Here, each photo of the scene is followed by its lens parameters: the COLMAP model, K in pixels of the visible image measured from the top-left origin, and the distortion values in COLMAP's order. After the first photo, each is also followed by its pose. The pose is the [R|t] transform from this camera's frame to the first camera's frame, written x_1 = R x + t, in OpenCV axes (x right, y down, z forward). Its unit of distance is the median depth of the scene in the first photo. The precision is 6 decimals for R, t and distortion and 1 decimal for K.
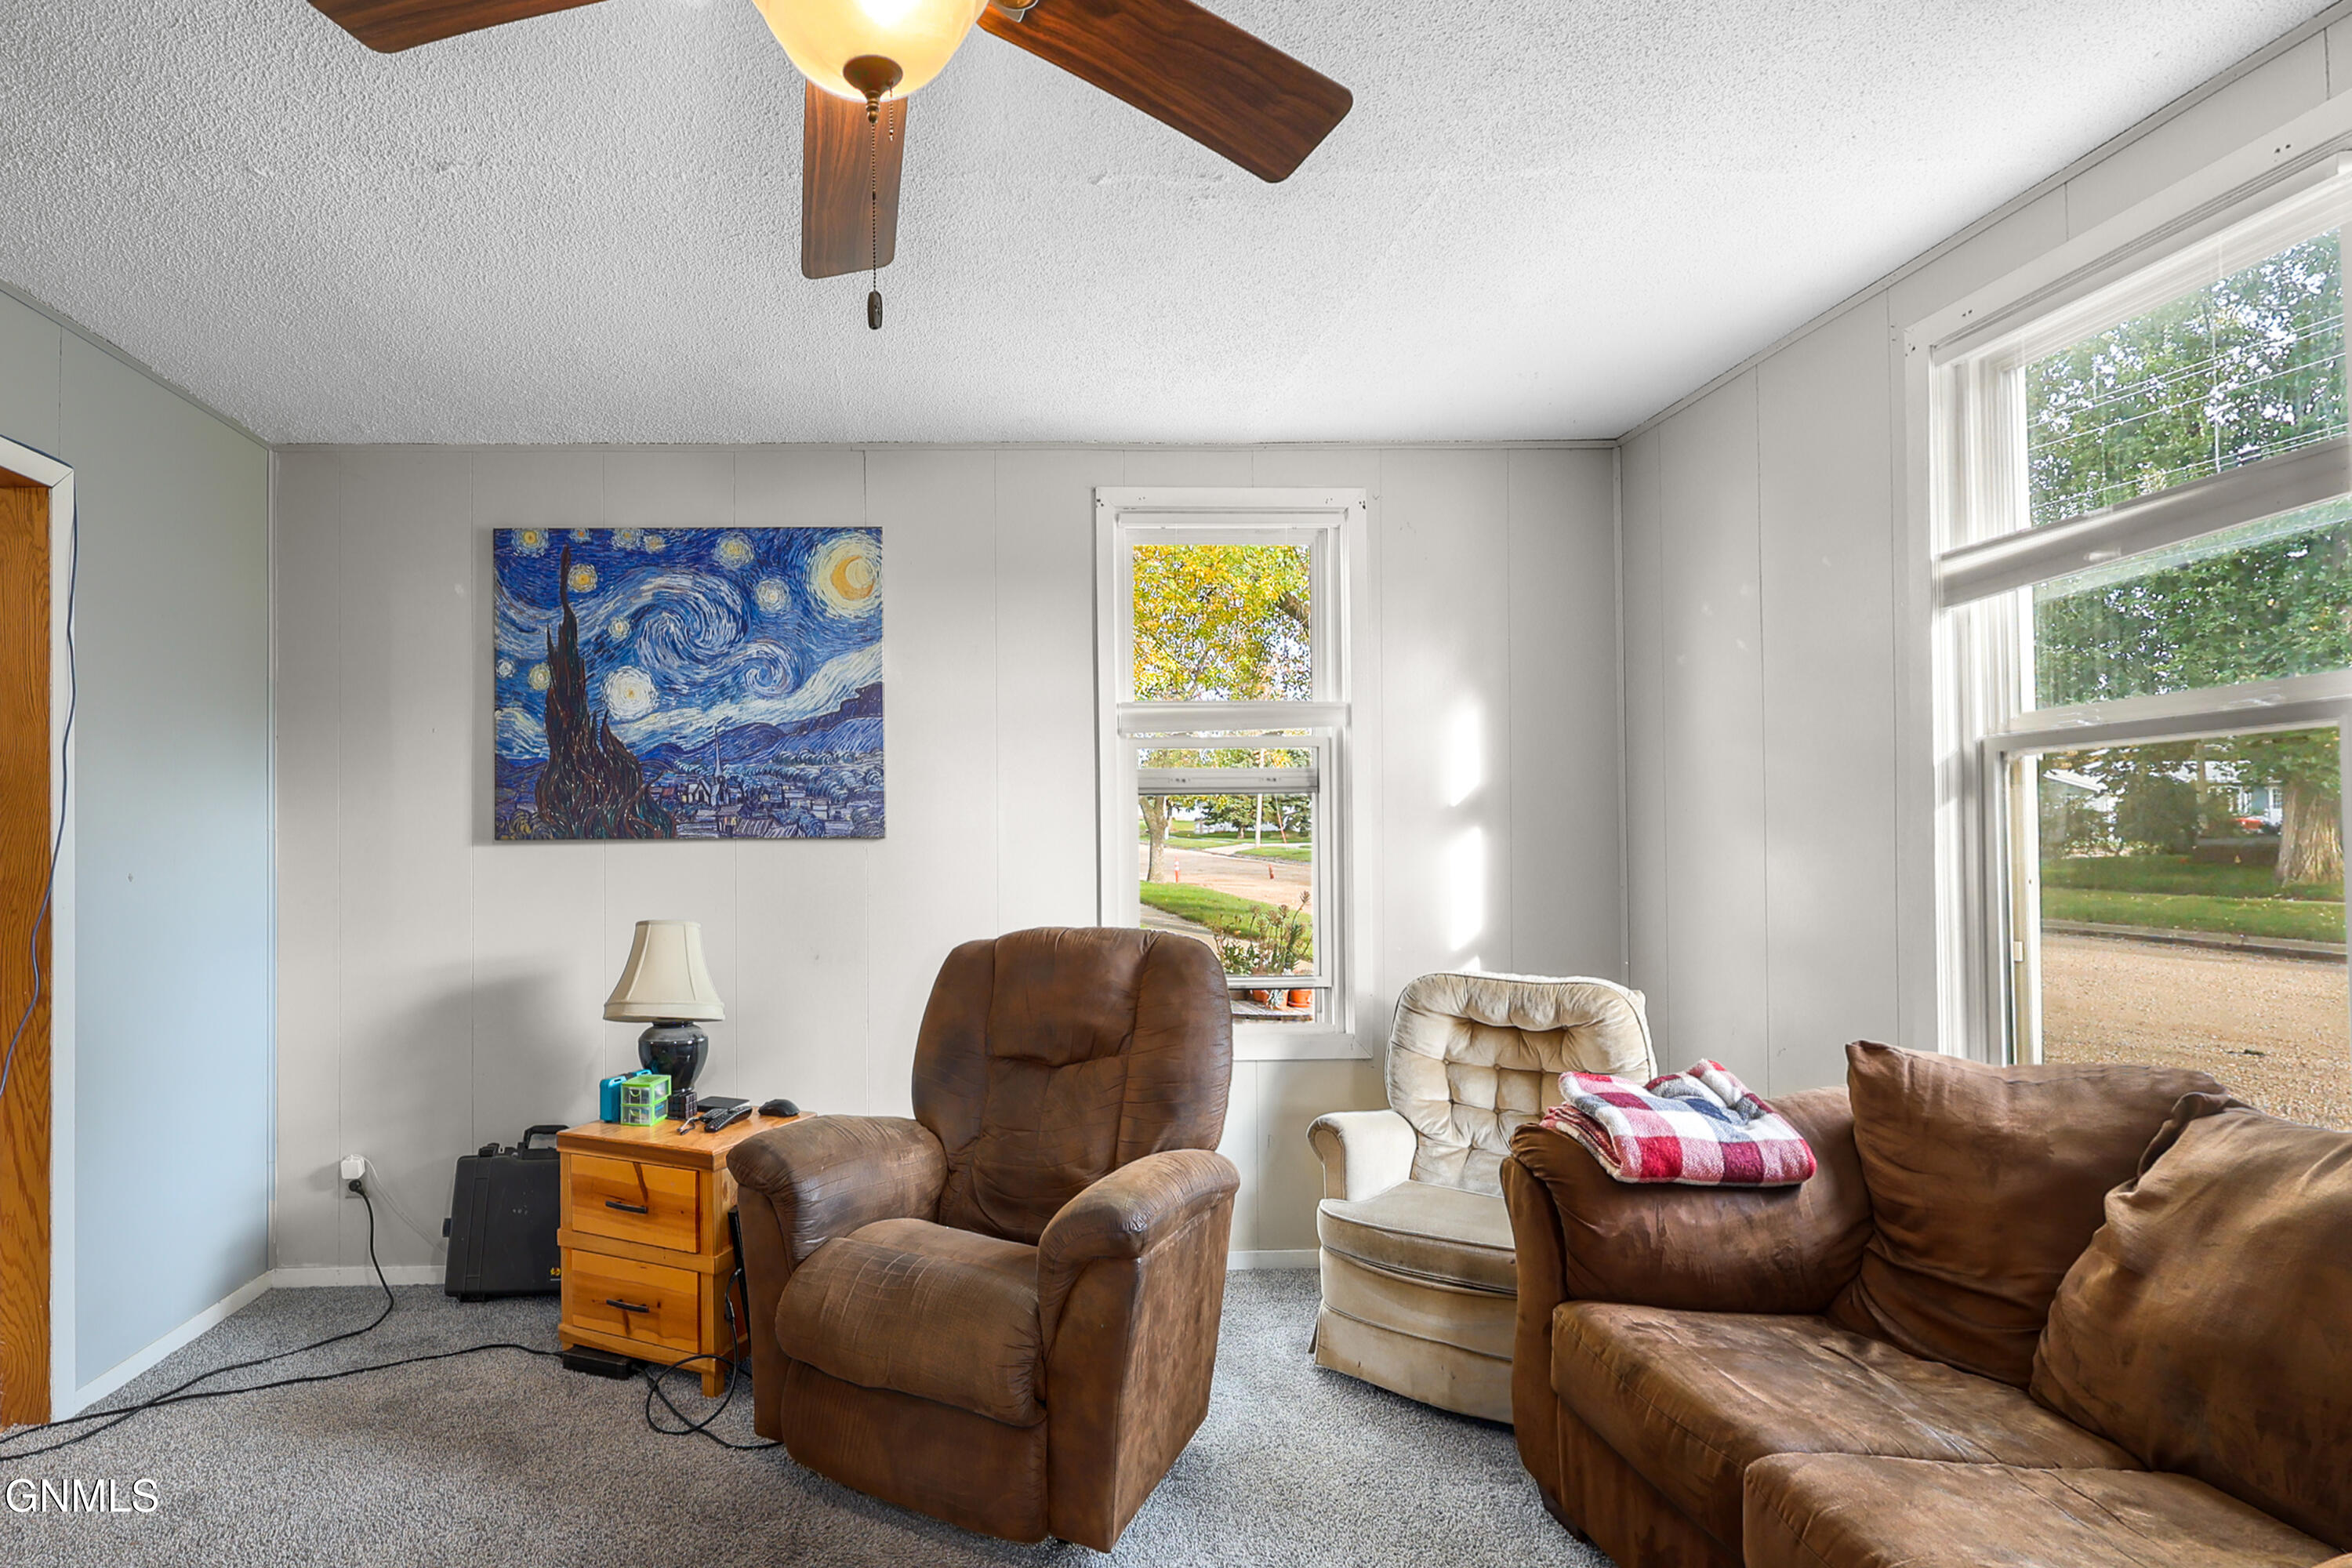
lens RADIAL K [[1177.7, 0, 867.6], [0, 1177.7, 824.9], [0, 0, 1]] dist [-0.003390, -0.000377]
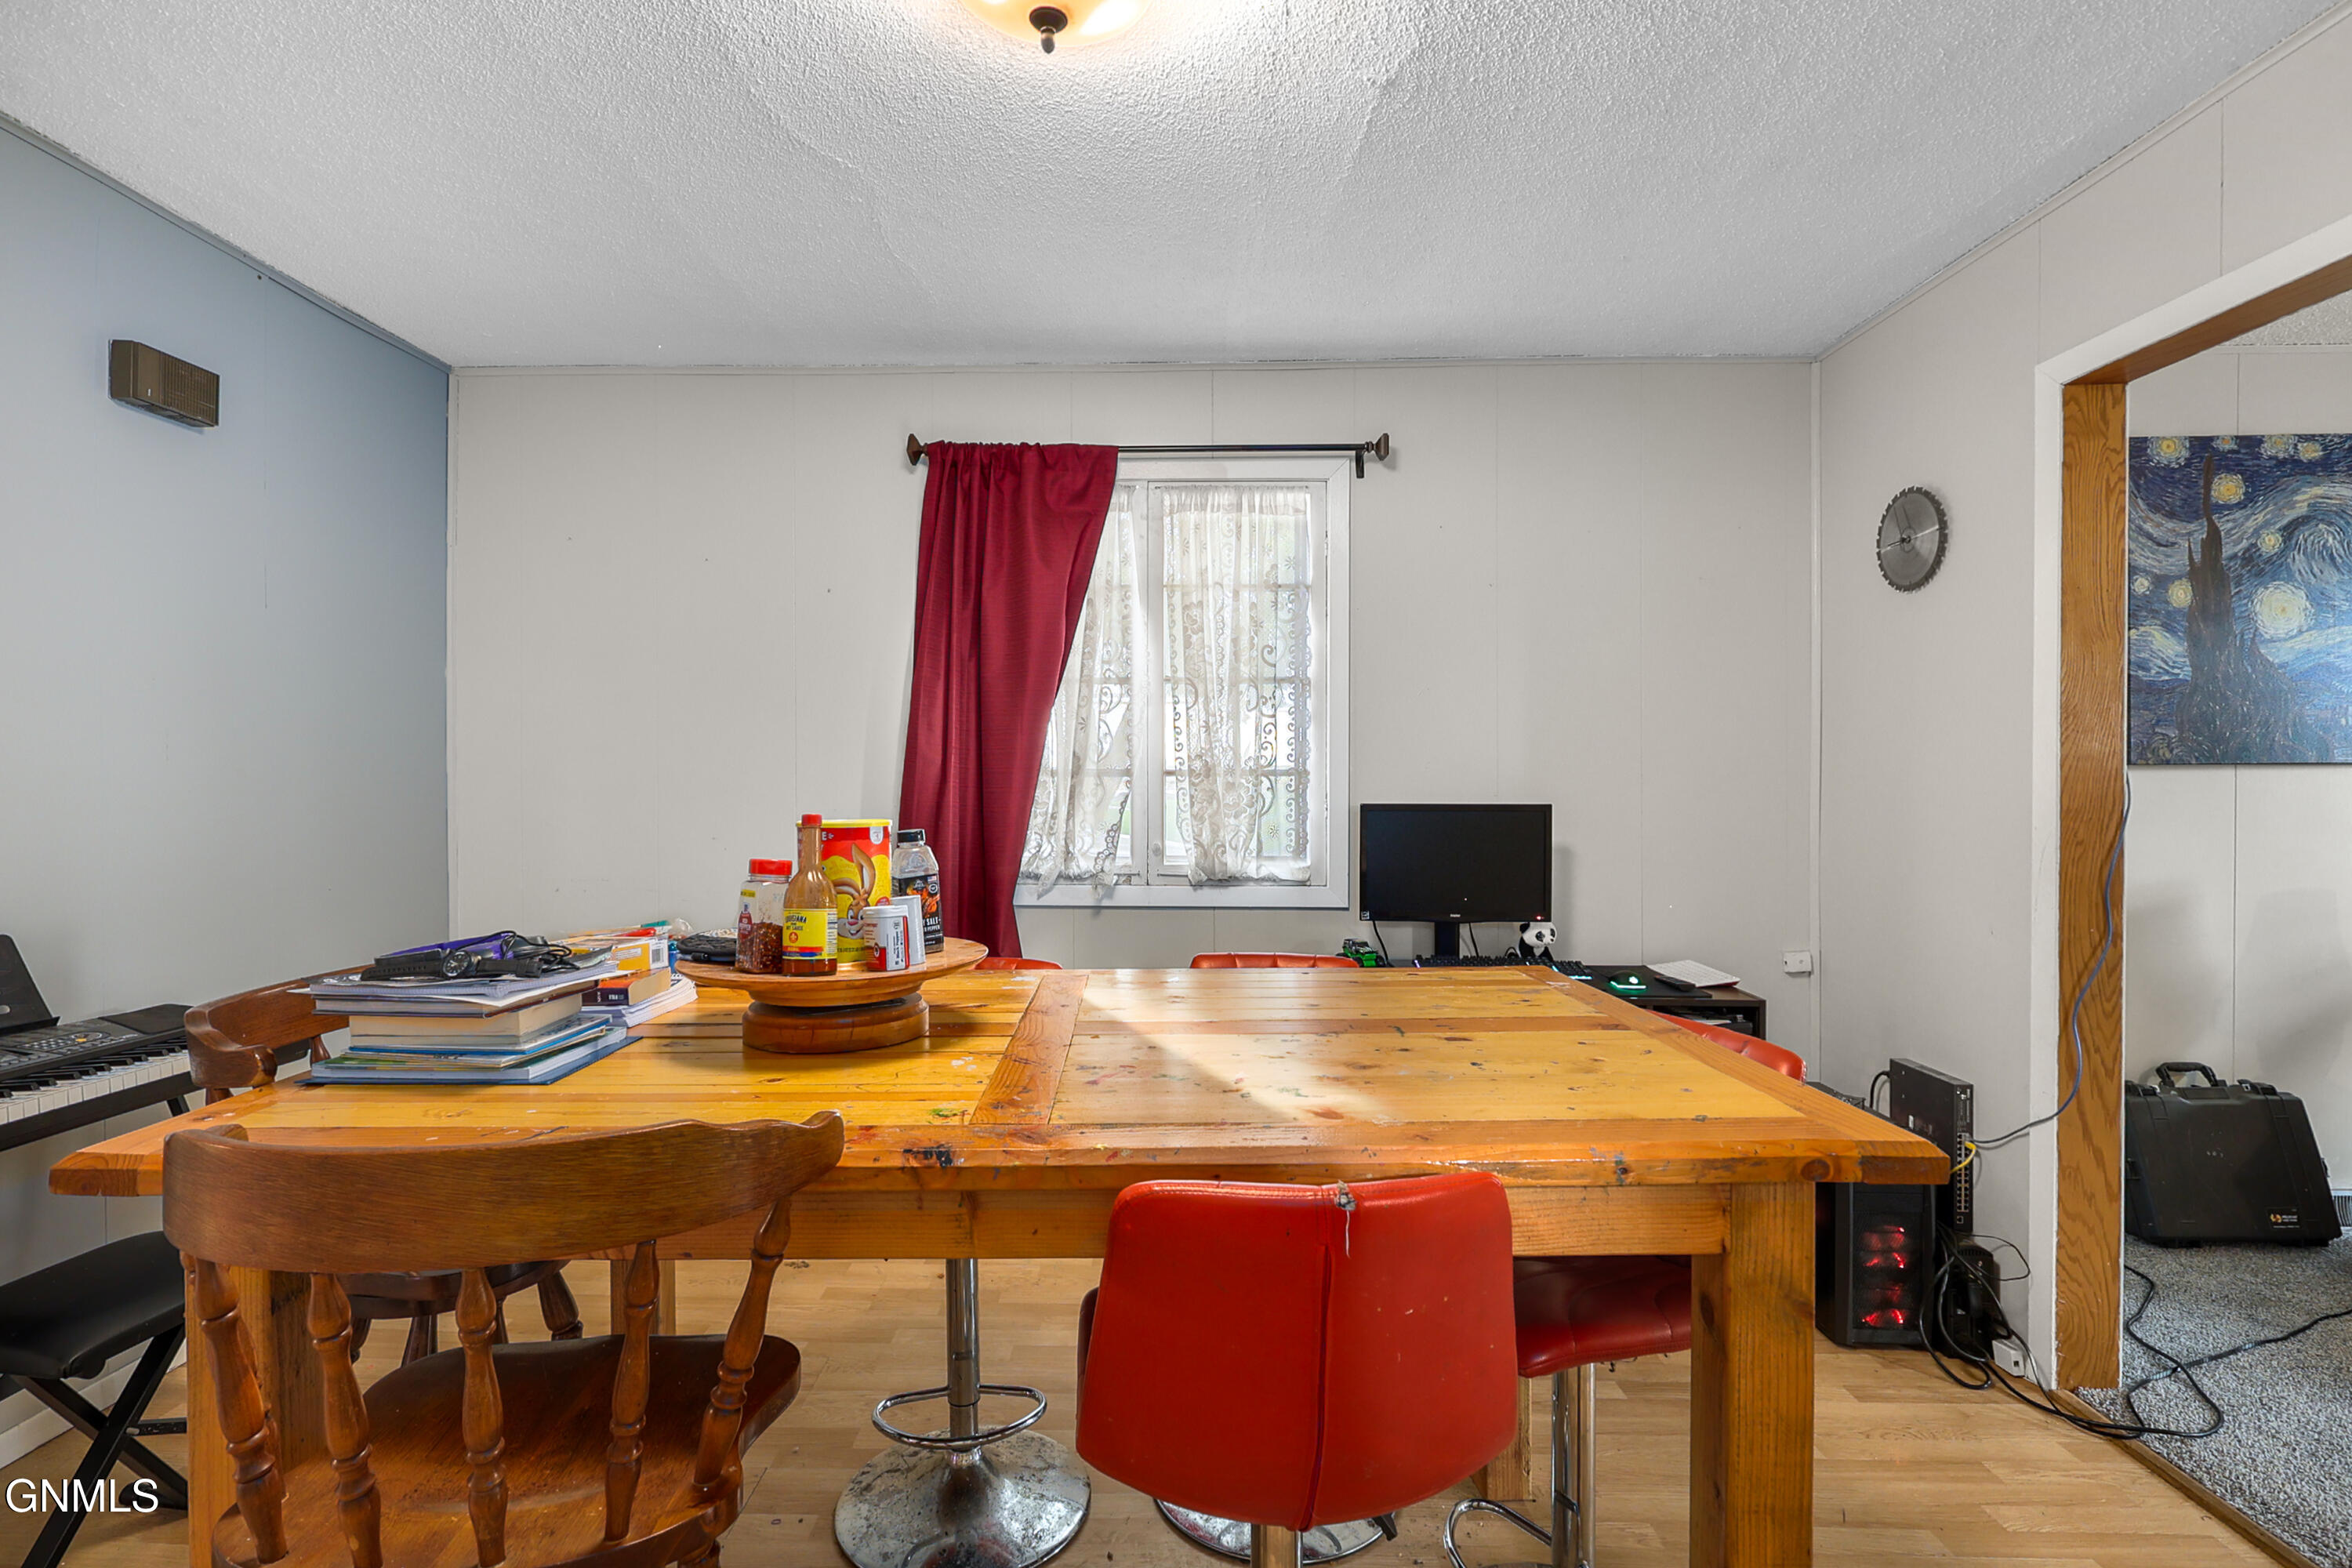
lens RADIAL K [[1092.9, 0, 1122.0], [0, 1092.9, 771.4], [0, 0, 1]] dist [-0.003480, 0.000212]
pose [[0.998874, 0.000213, -0.047448, -1.091042], [0.000806, 0.999770, 0.021444, -0.001628], [0.047441, -0.021458, 0.998644, 0.077903]]
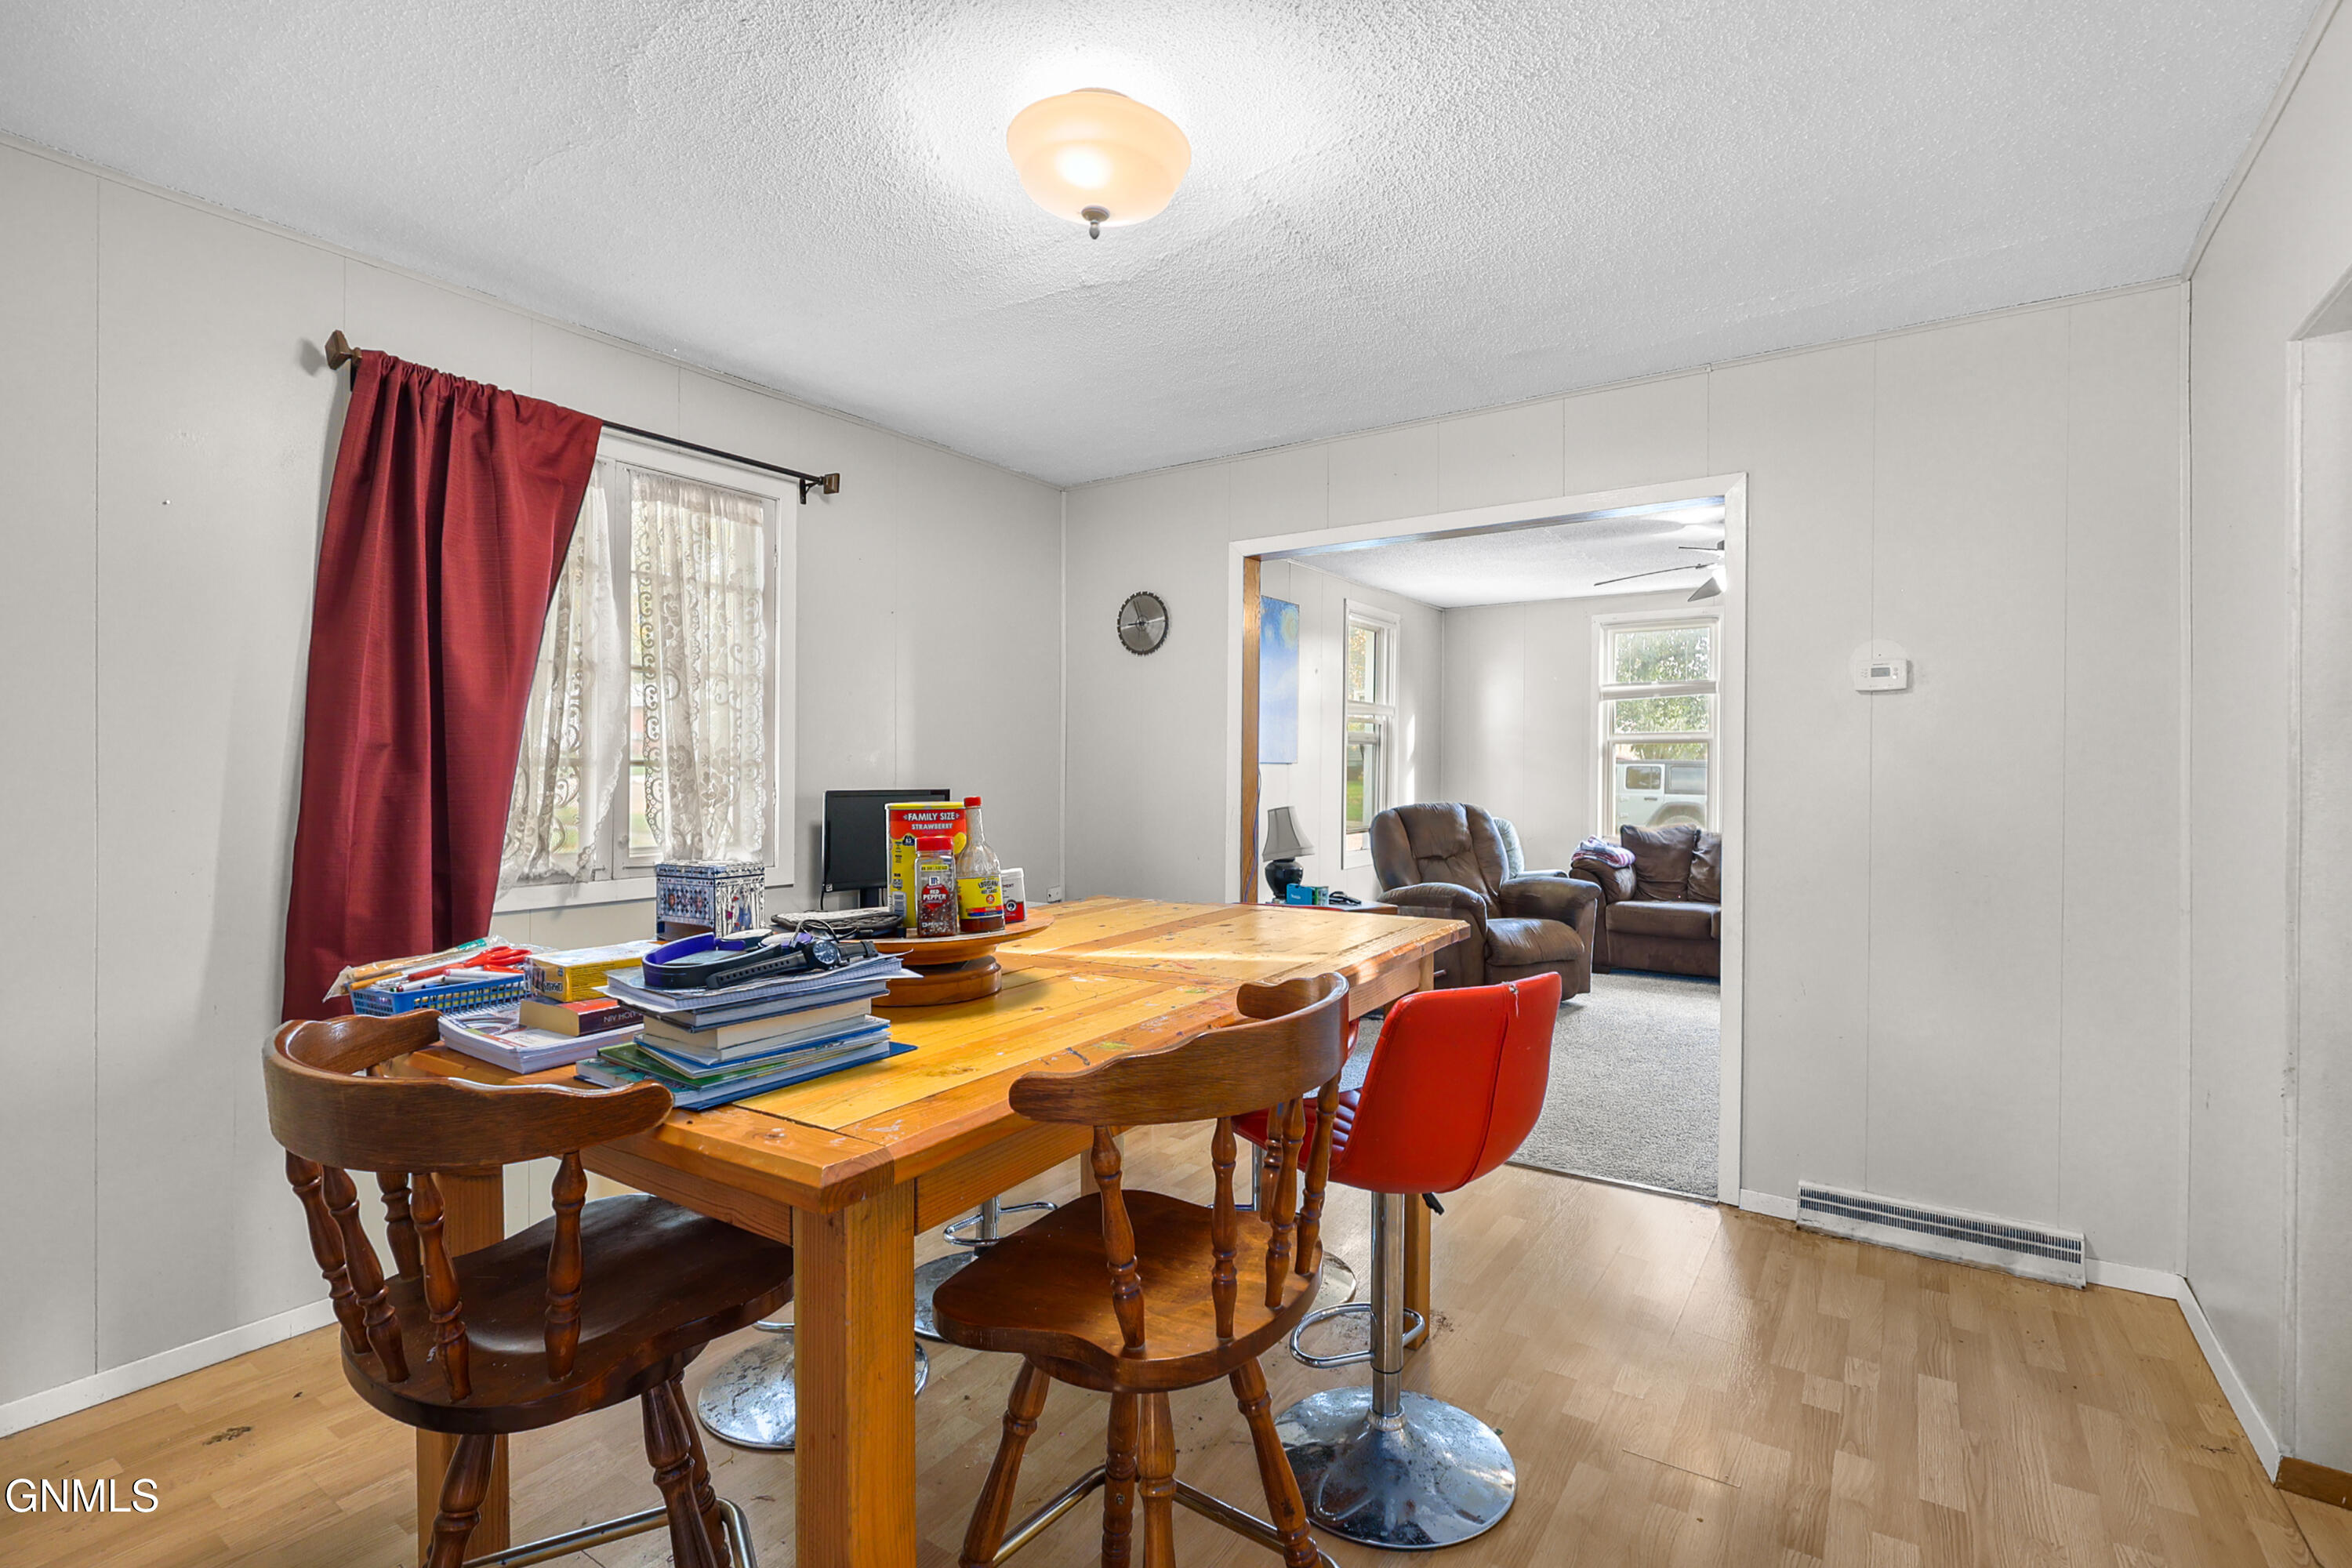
lens RADIAL K [[1092.9, 0, 1122.0], [0, 1092.9, 771.4], [0, 0, 1]] dist [-0.003480, 0.000212]
pose [[0.599007, 0.002159, 0.800741, -1.570388], [-0.025237, 0.999550, 0.016184, 0.001466], [-0.800346, -0.029903, 0.598792, 0.135433]]
